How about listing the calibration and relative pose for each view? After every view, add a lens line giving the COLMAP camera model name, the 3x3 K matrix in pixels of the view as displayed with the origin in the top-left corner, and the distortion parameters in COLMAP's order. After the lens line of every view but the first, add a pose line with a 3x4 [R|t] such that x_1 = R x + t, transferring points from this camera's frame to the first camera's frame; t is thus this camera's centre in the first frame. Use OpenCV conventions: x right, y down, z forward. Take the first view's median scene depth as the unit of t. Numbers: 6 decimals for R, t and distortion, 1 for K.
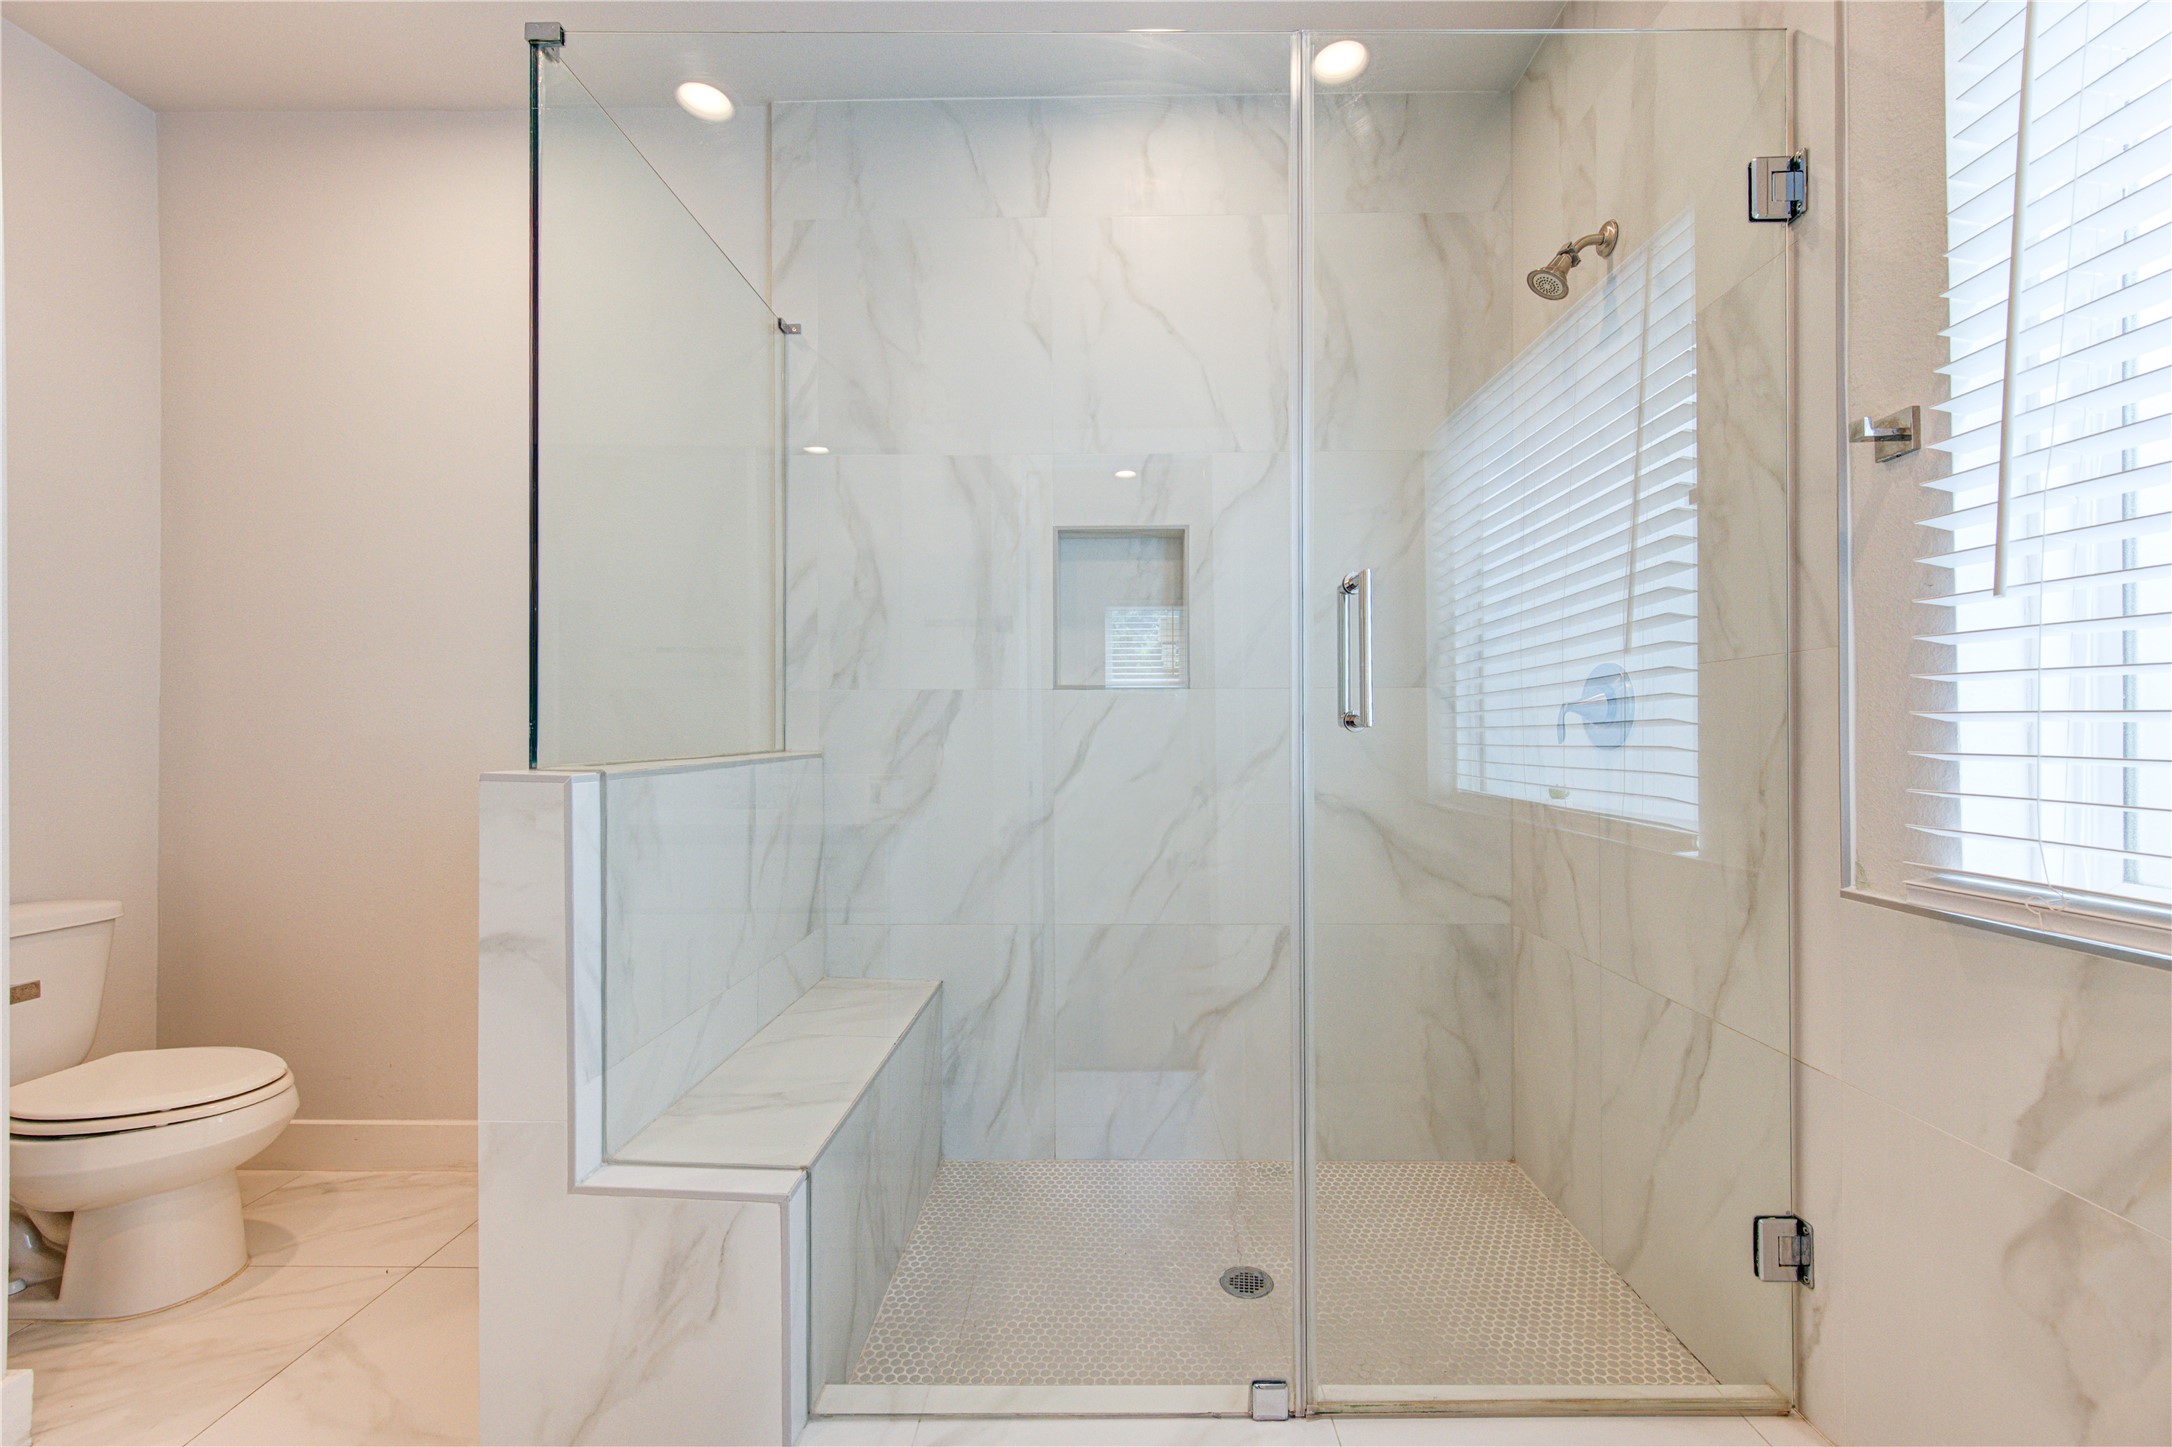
lens RADIAL K [[858.8, 0, 1108.3], [0, 858.8, 735.7], [0, 0, 1]] dist [0.000948, 0.000684]
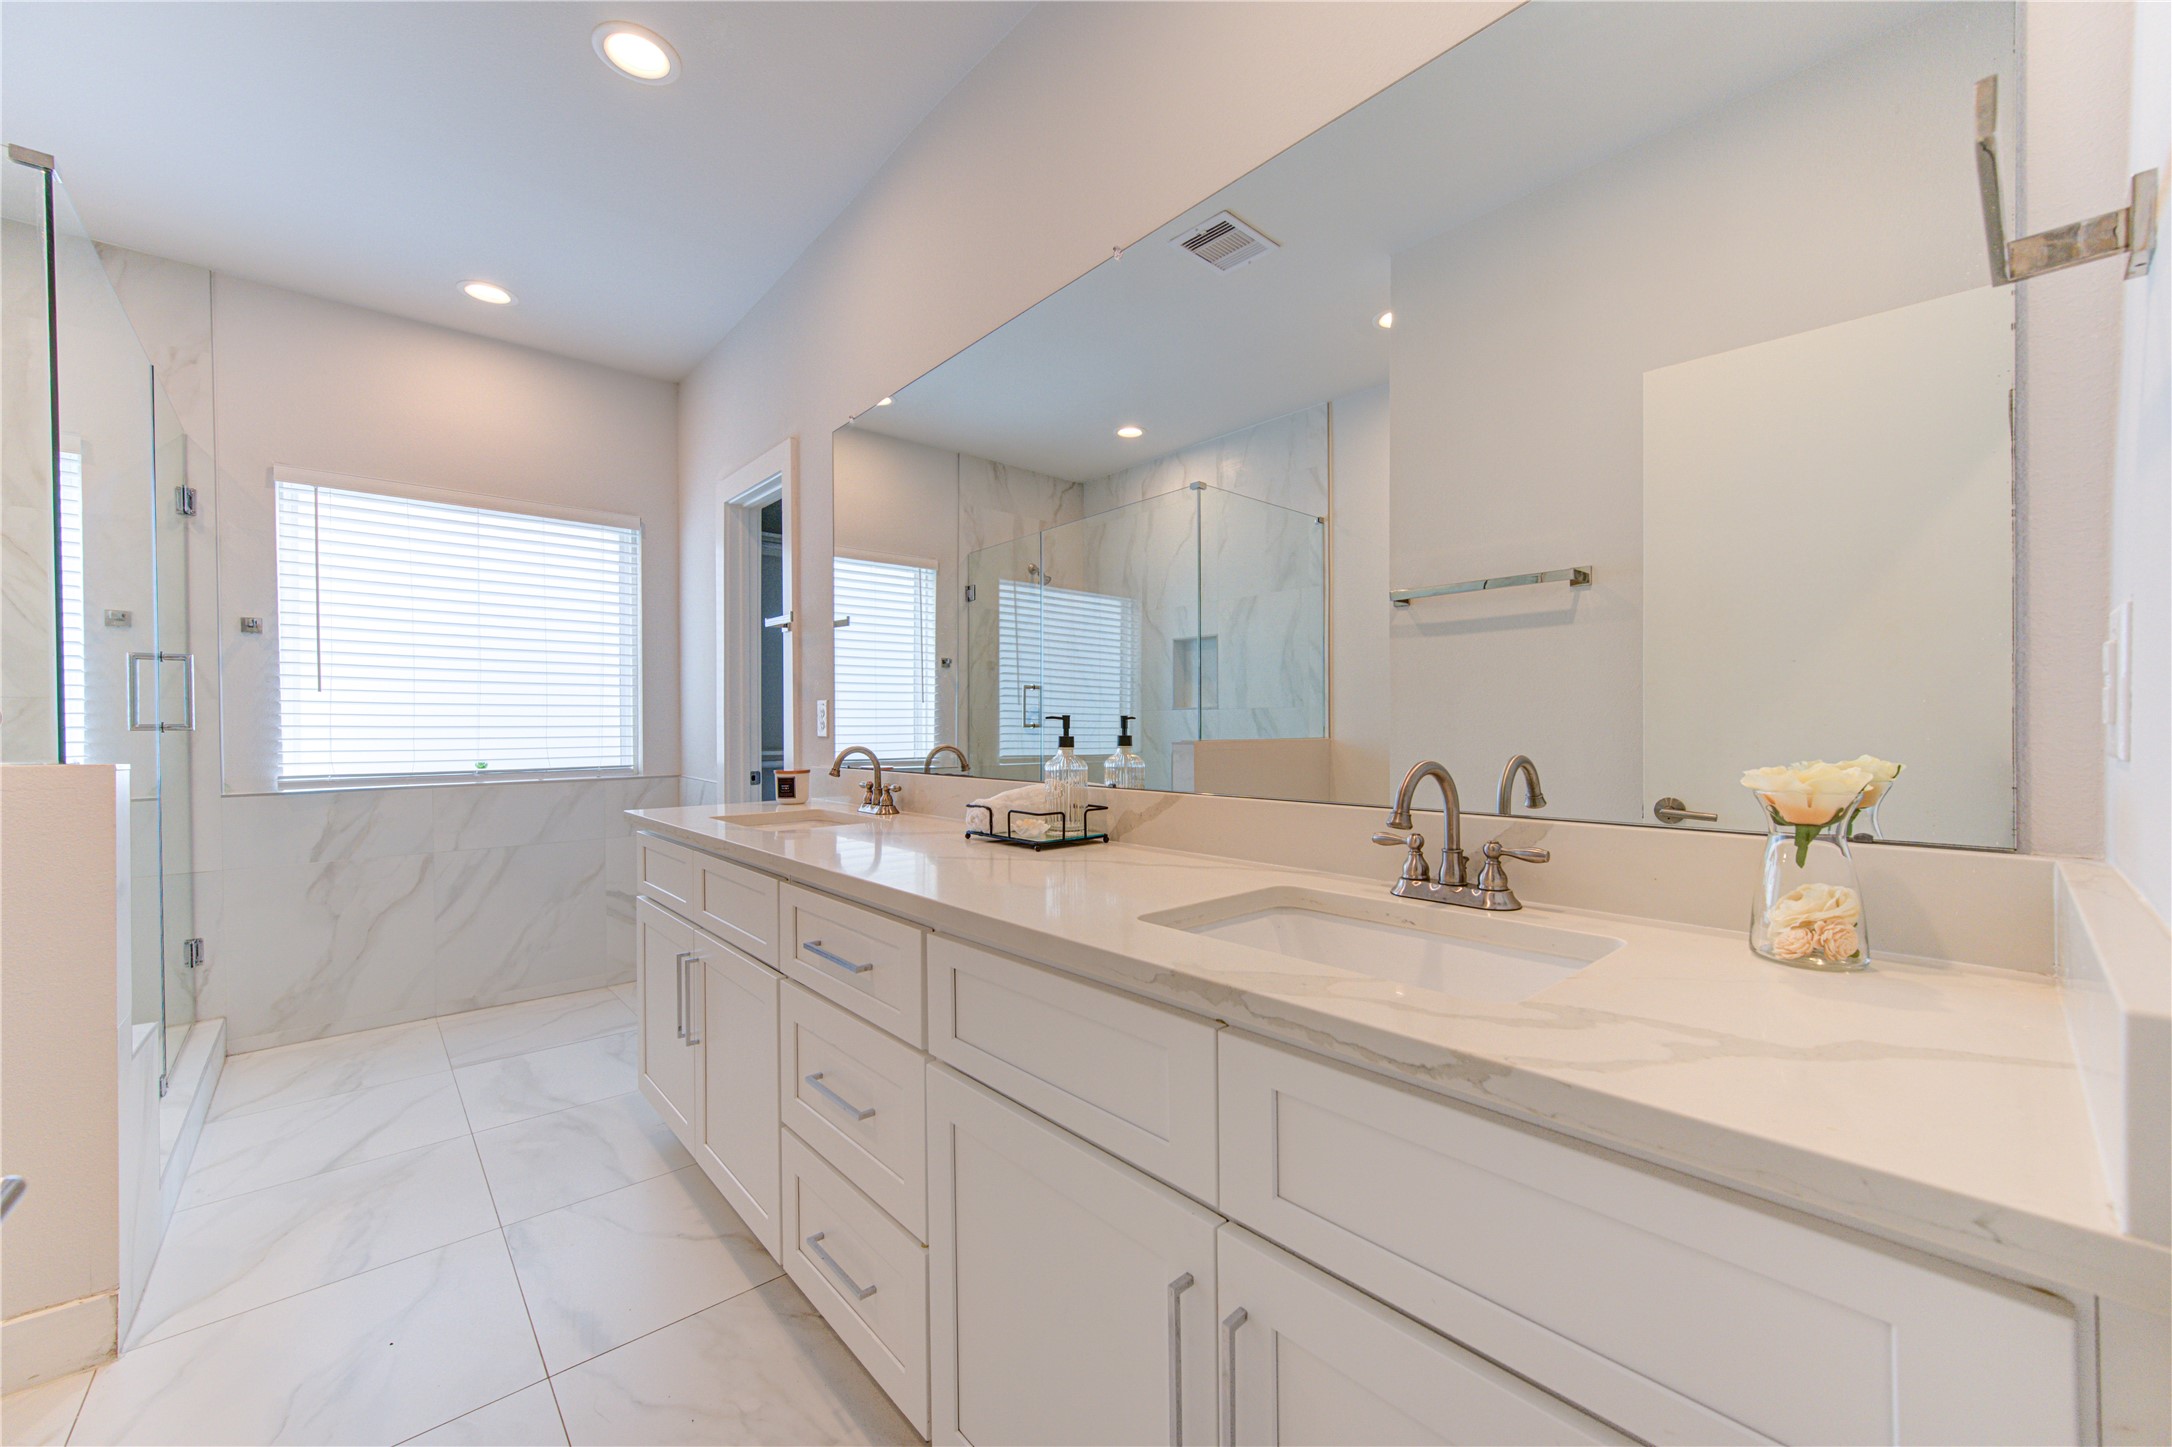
lens RADIAL K [[858.8, 0, 1082.4], [0, 858.8, 736.9], [0, 0, 1]] dist [0.000948, 0.000684]
pose [[-0.655075, -0.005580, 0.755543, -1.888784], [0.010790, 0.999802, 0.016739, -0.004068], [-0.755487, 0.019118, -0.654885, 0.510070]]
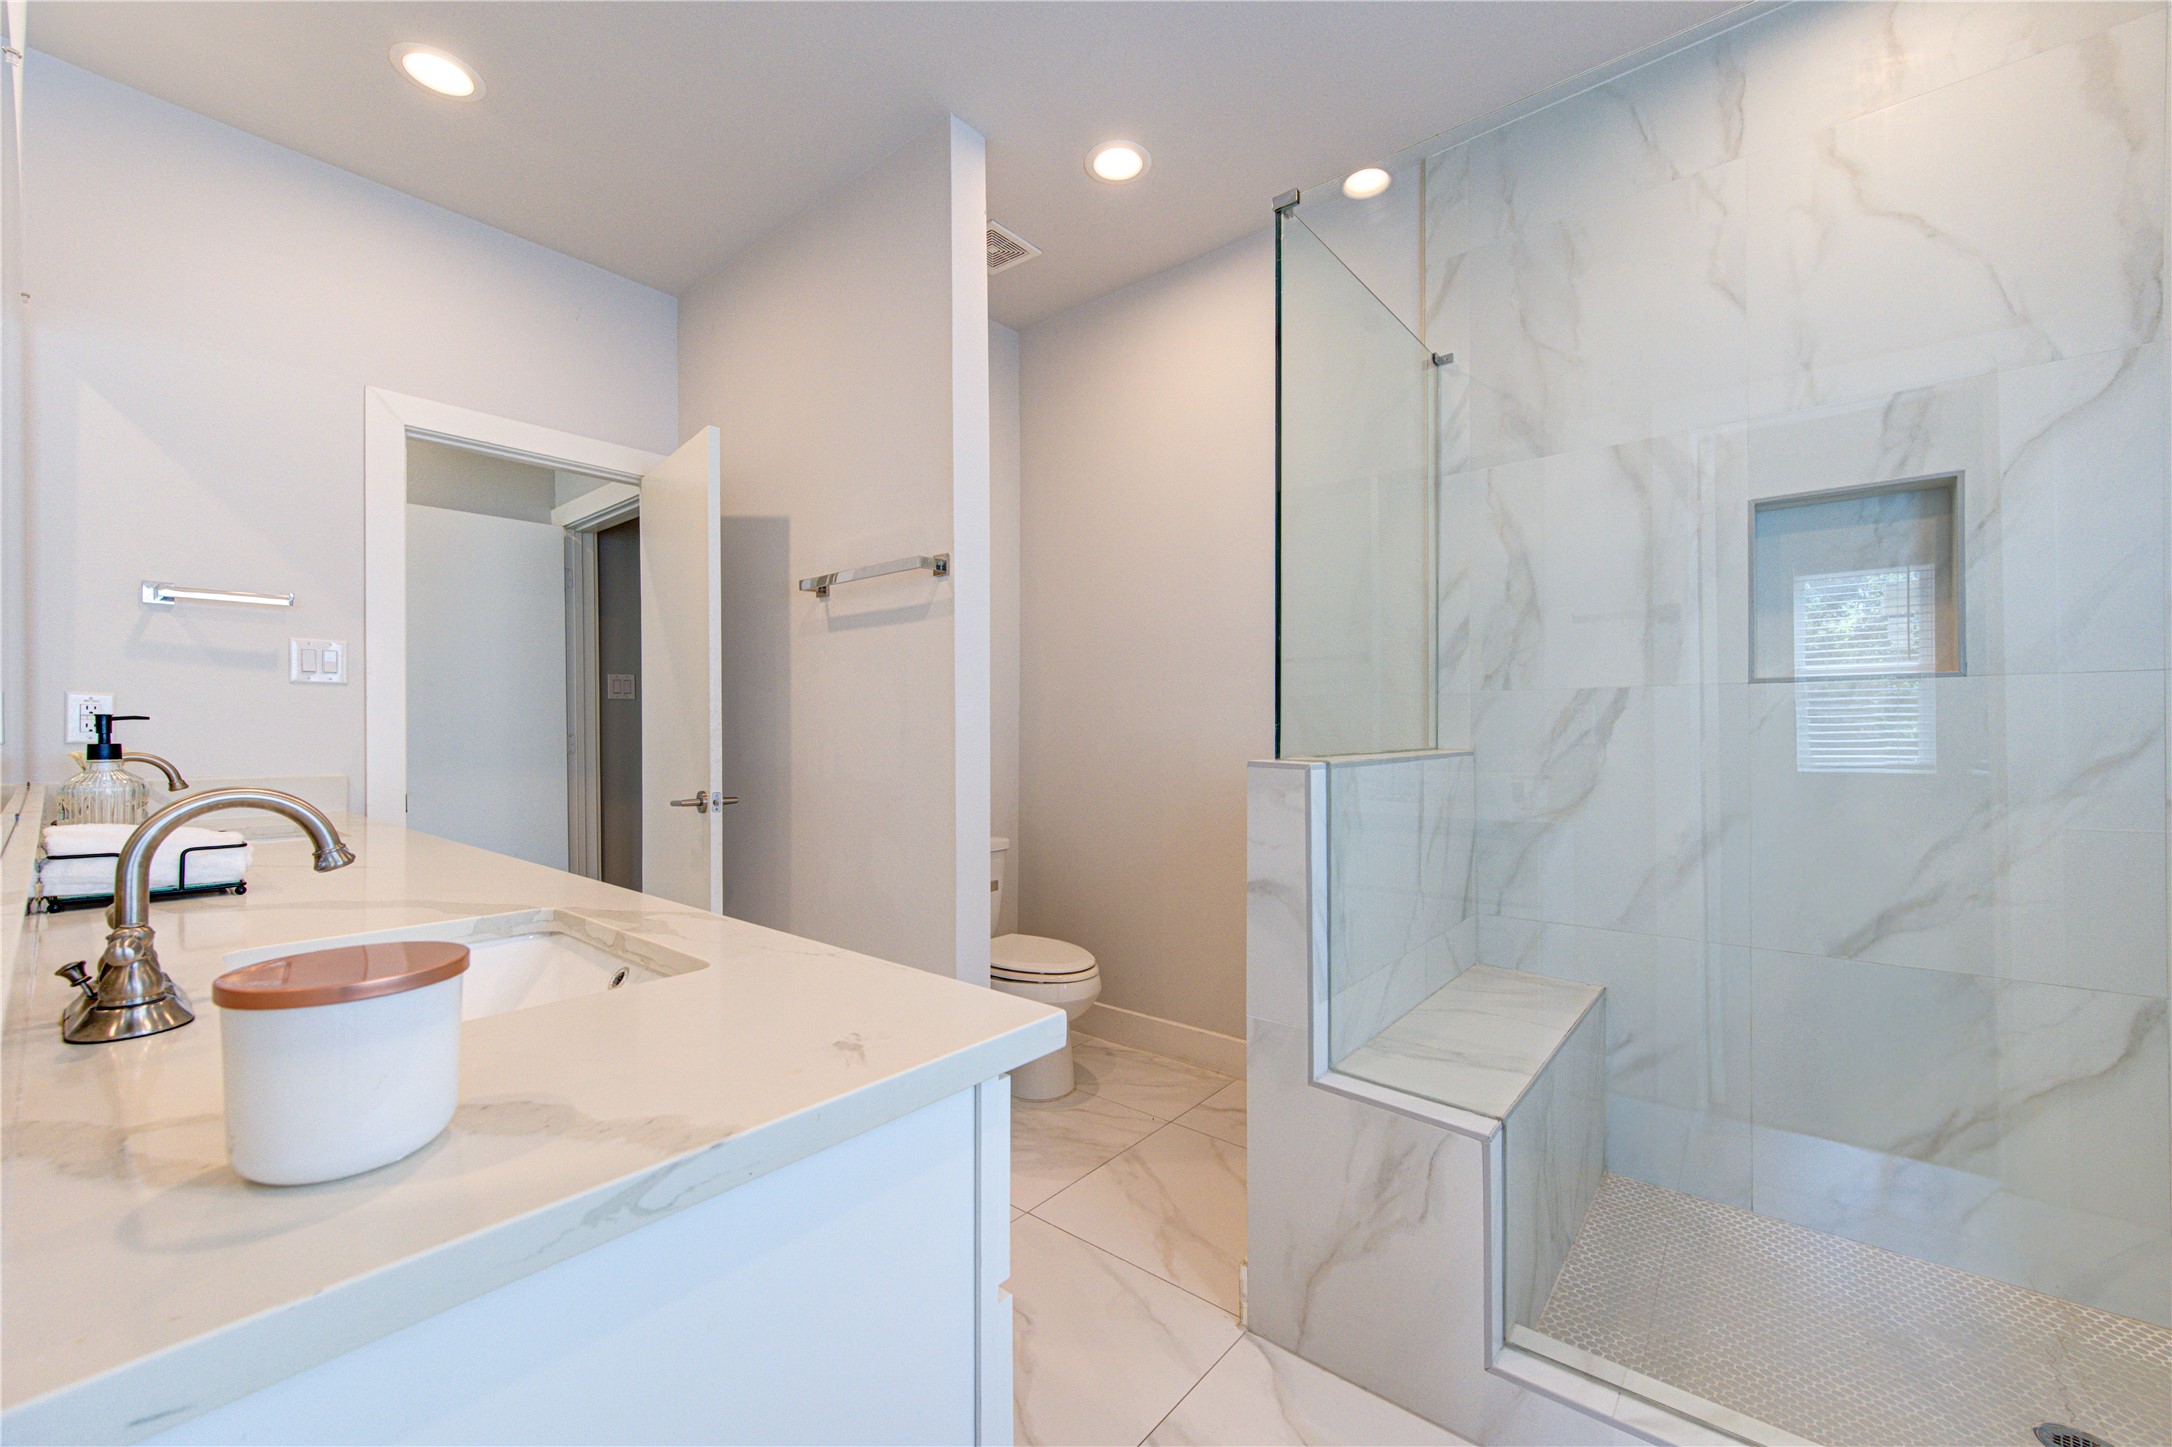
lens RADIAL K [[858.8, 0, 1087.0], [0, 858.8, 731.7], [0, 0, 1]] dist [0.000948, 0.000684]
pose [[0.778768, -0.001615, -0.627310, -0.048842], [-0.001434, 0.999989, -0.004354, 0.001901], [0.627310, 0.004290, 0.778757, -0.156320]]
